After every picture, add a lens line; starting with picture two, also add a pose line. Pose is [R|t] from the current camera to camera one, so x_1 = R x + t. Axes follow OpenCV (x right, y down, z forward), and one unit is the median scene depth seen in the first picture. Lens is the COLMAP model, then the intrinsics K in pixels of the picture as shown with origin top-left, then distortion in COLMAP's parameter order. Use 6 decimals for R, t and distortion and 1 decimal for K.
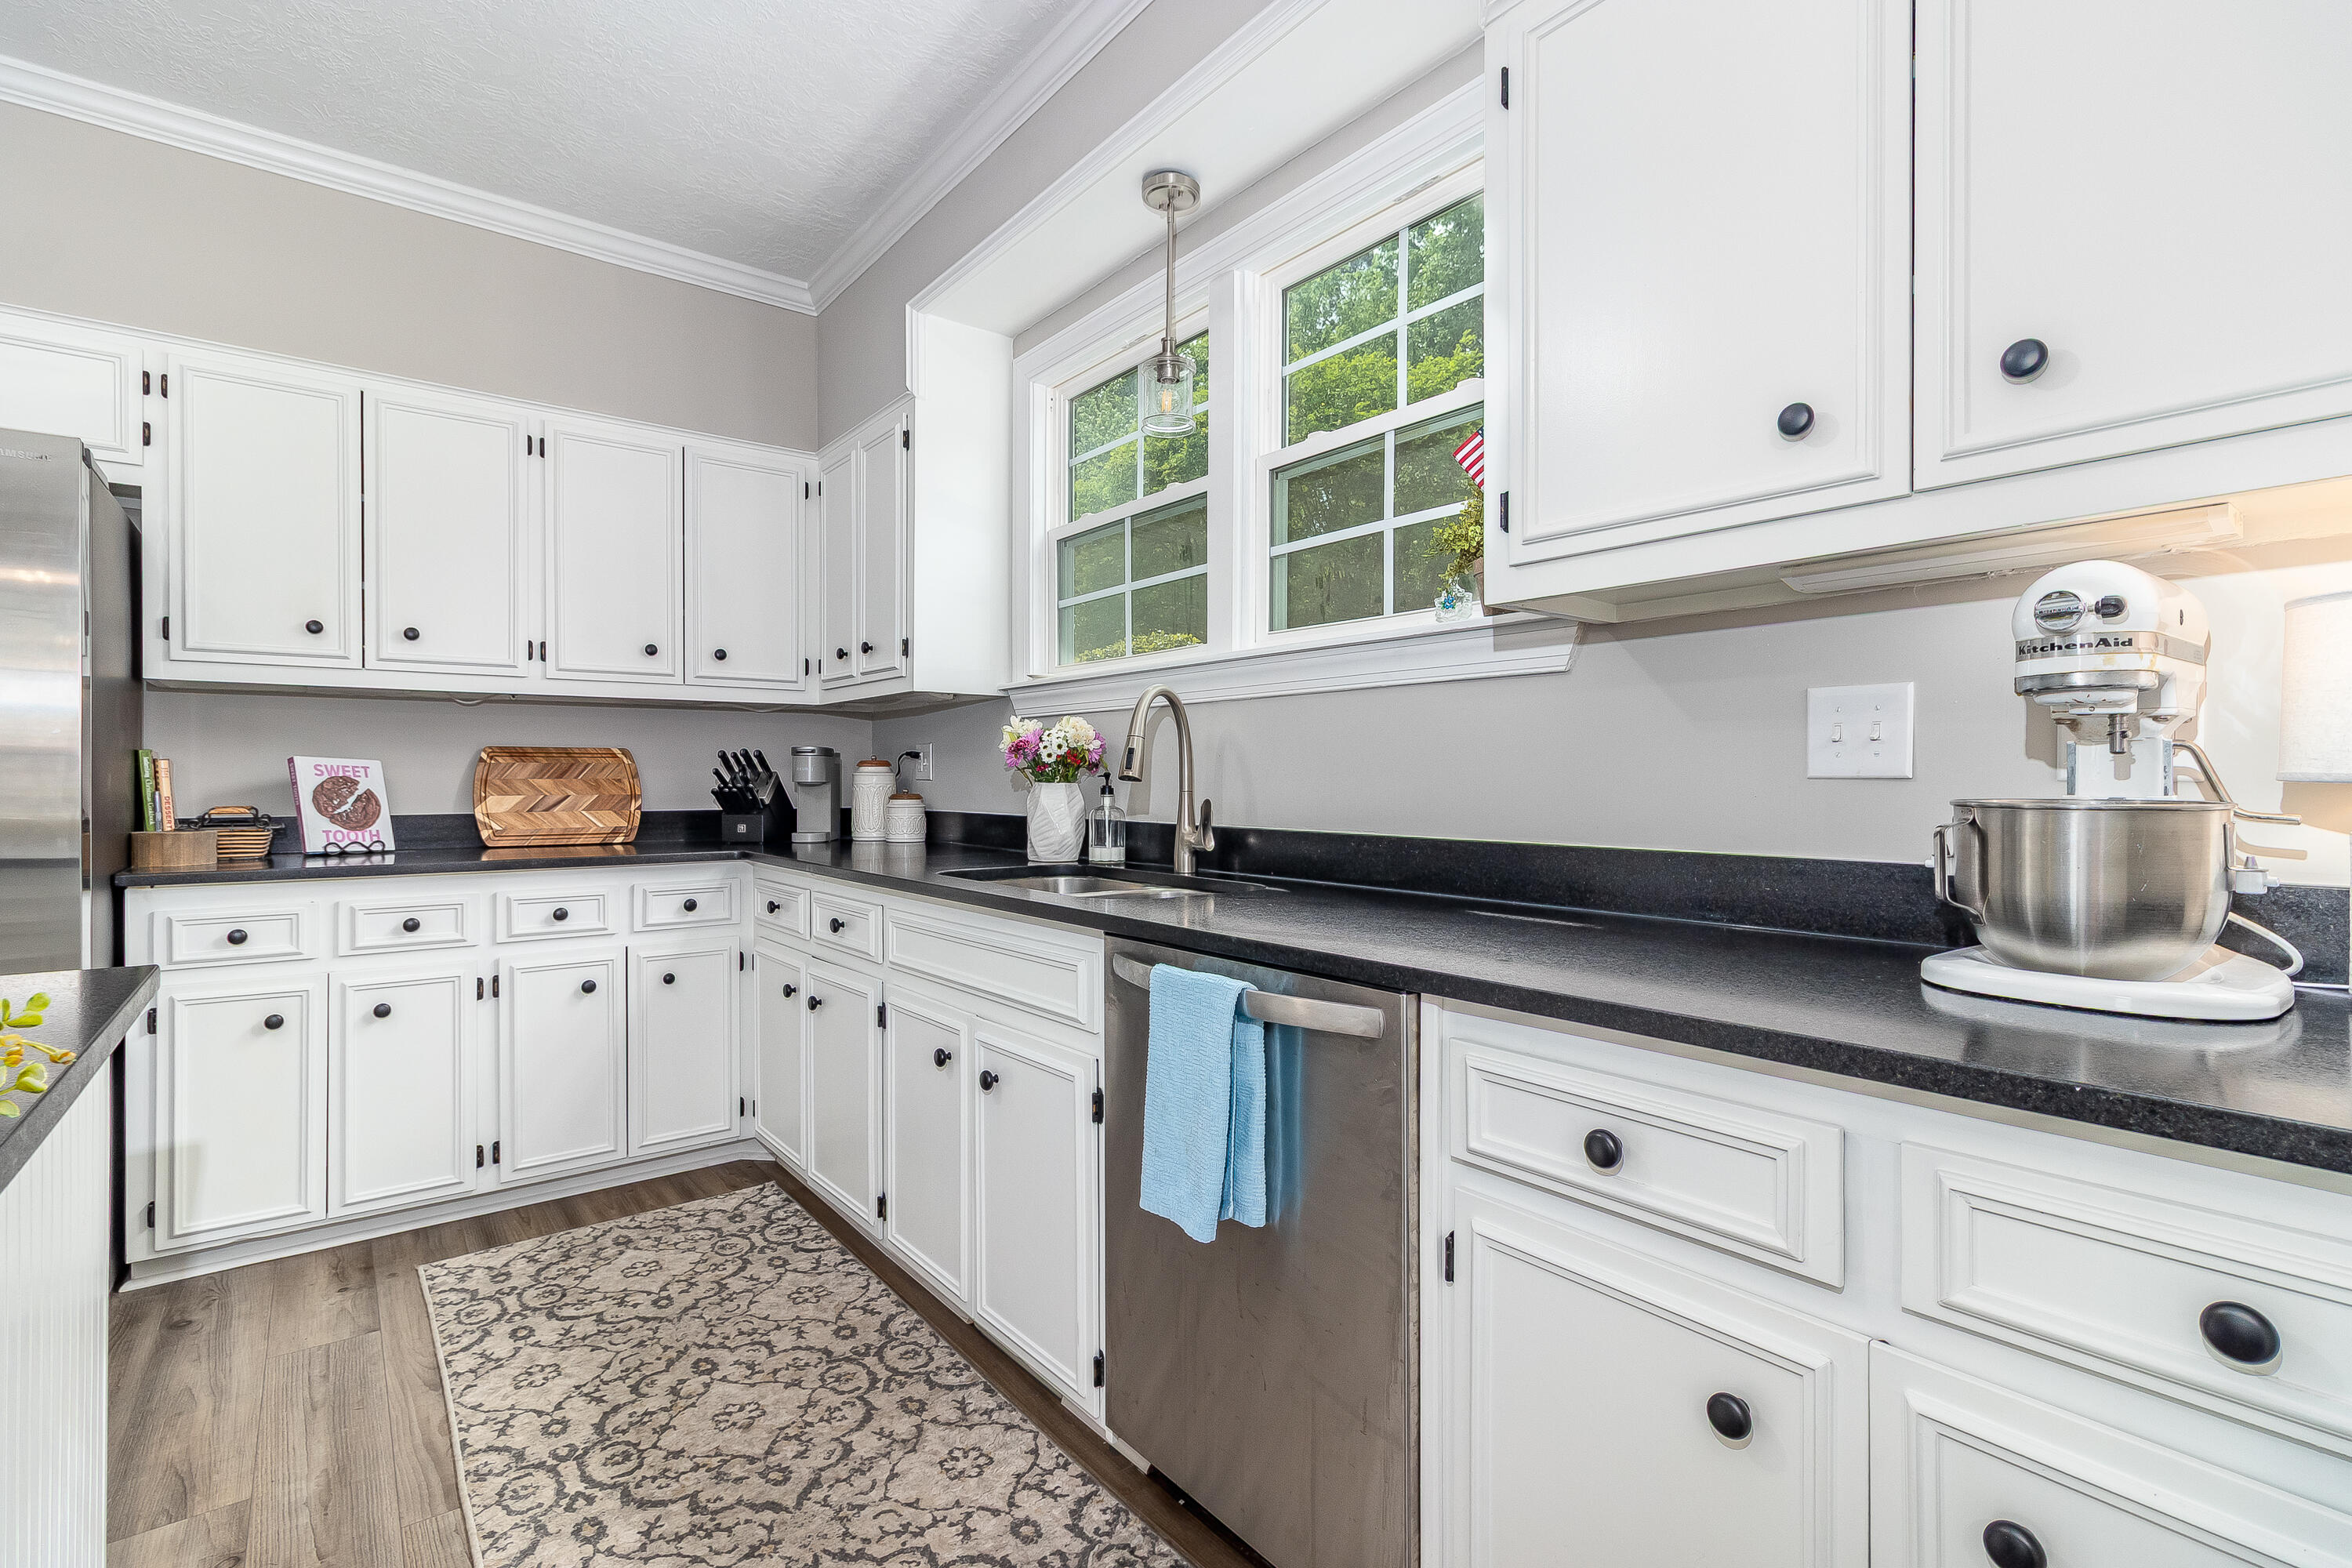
lens RADIAL K [[1083.6, 0, 1176.0], [0, 1083.6, 784.0], [0, 0, 1]] dist [0.001361, 0.000348]
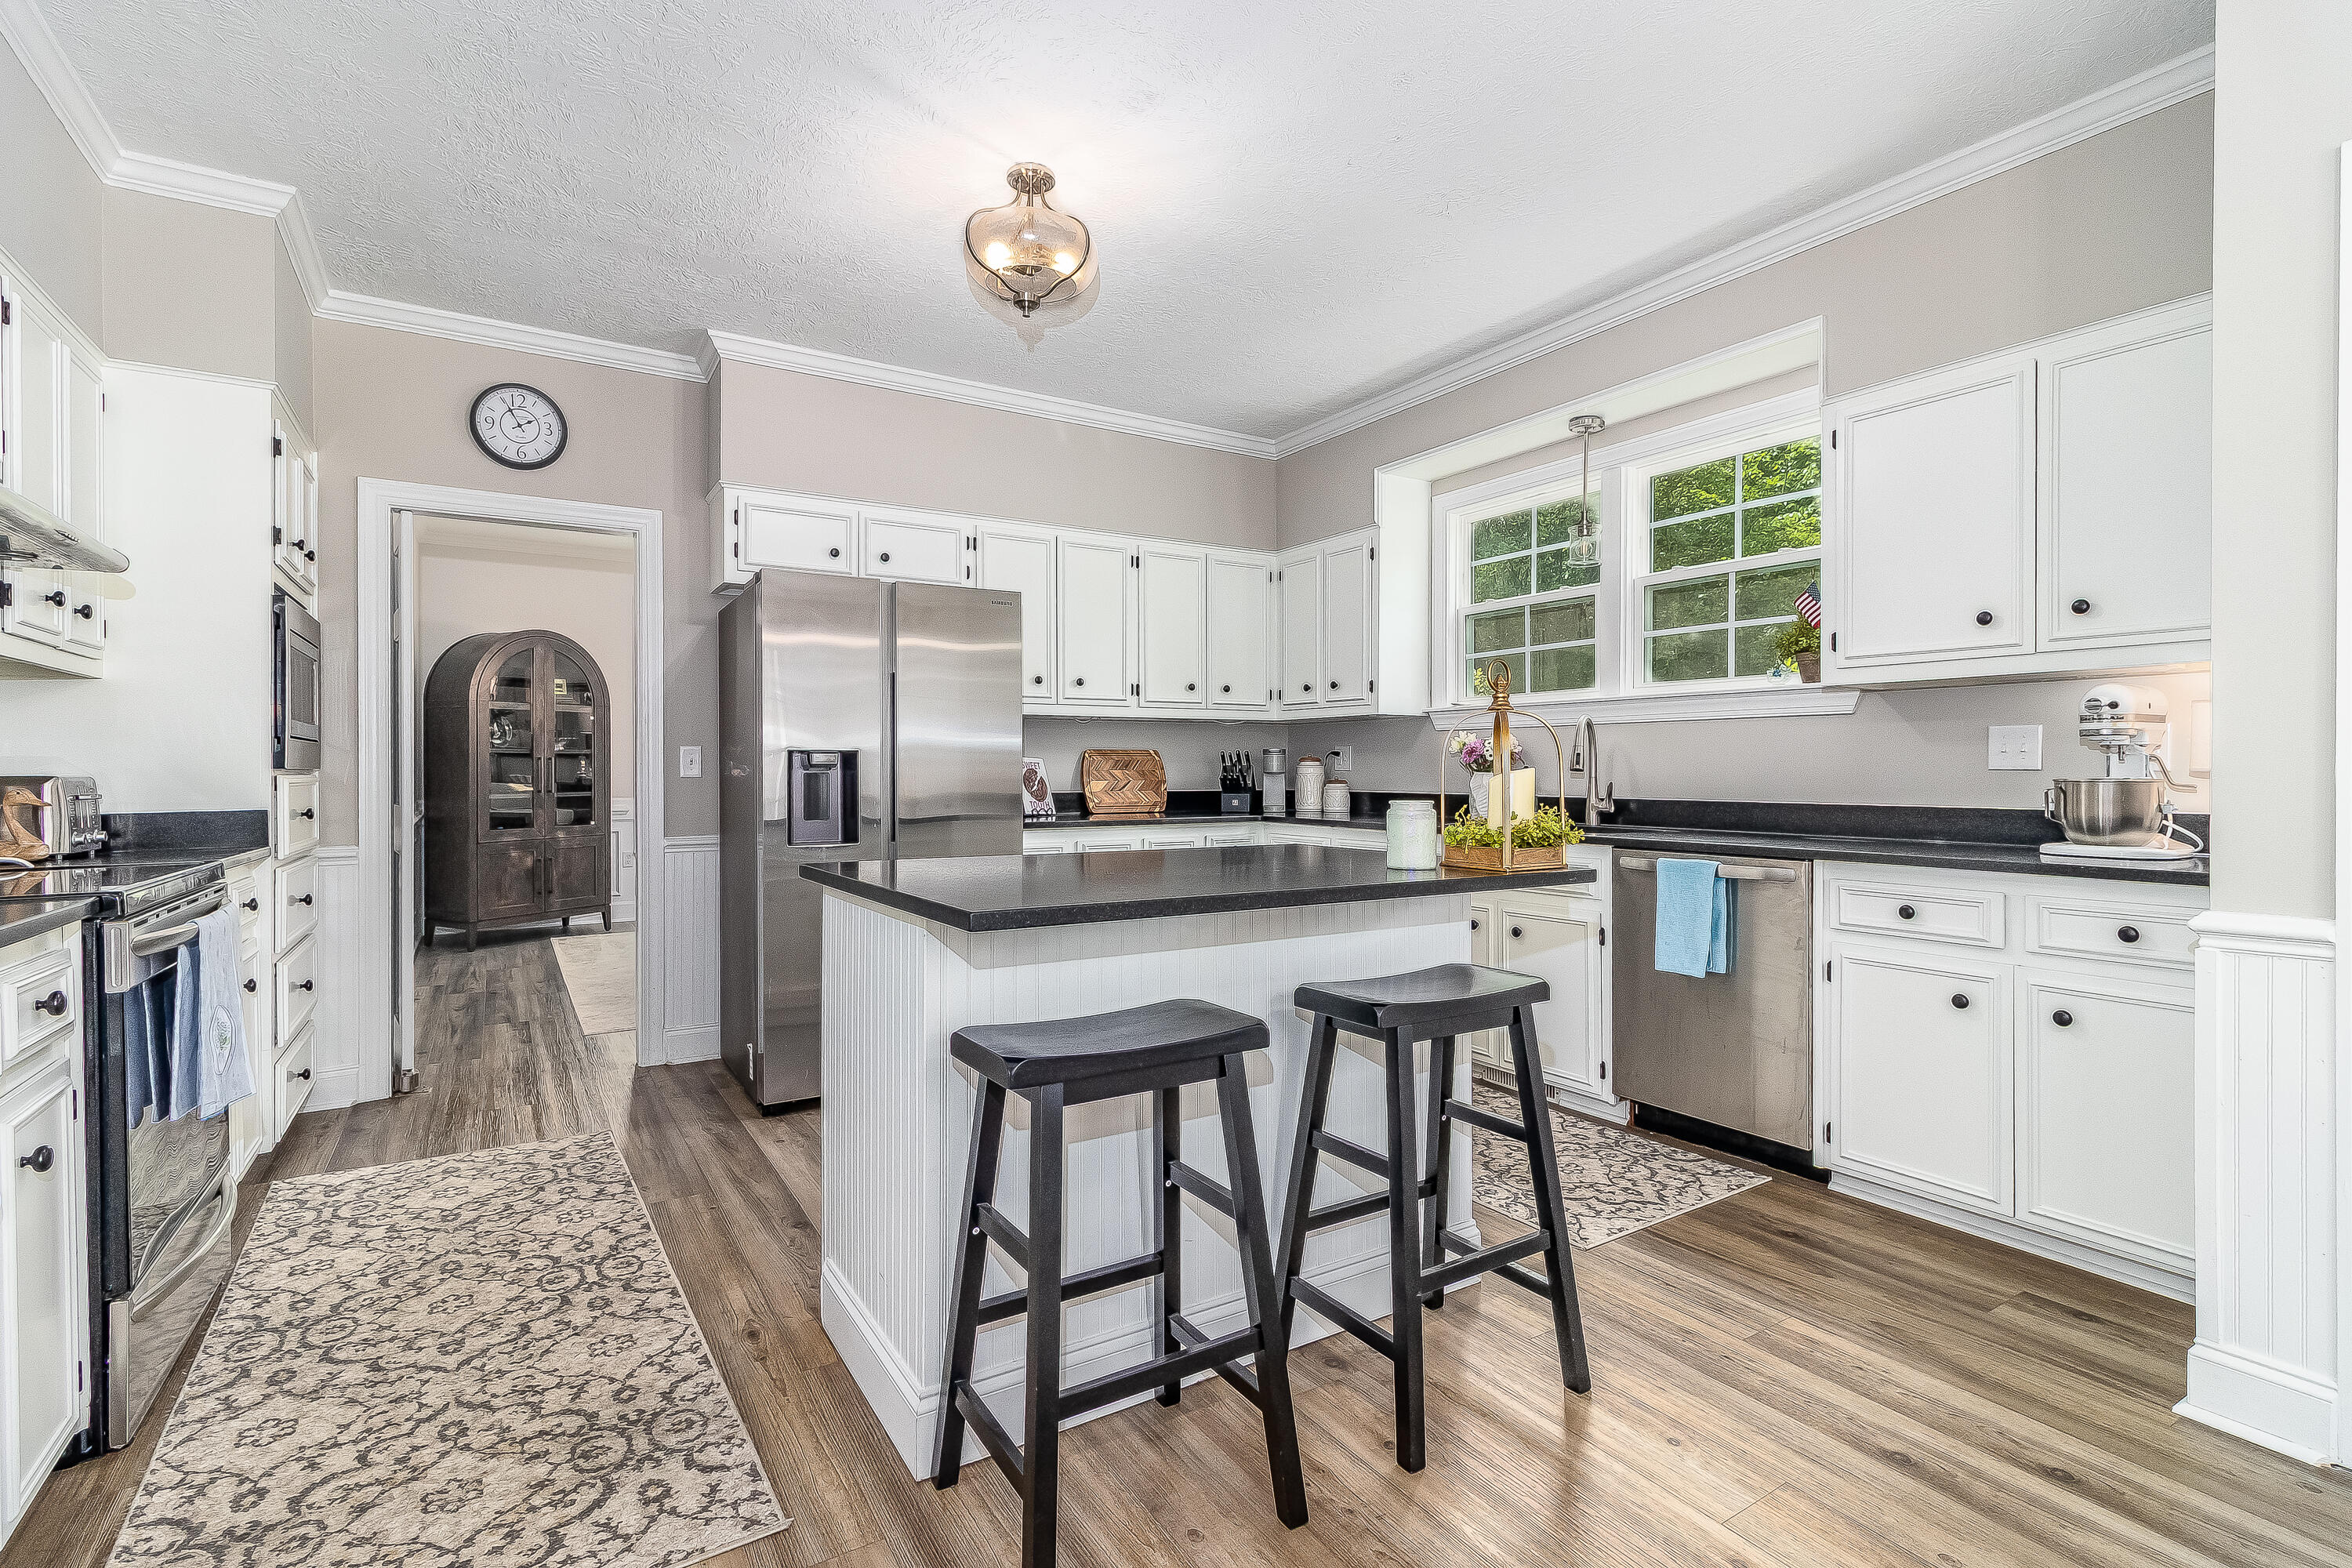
lens RADIAL K [[1104.2, 0, 1176.0], [0, 1104.2, 784.0], [0, 0, 1]] dist [-0.000490, 0.000411]
pose [[0.995341, 0.000407, -0.096416, -0.454963], [0.000442, 0.999961, 0.008782, 0.001612], [0.096416, -0.008784, 0.995302, -0.749324]]
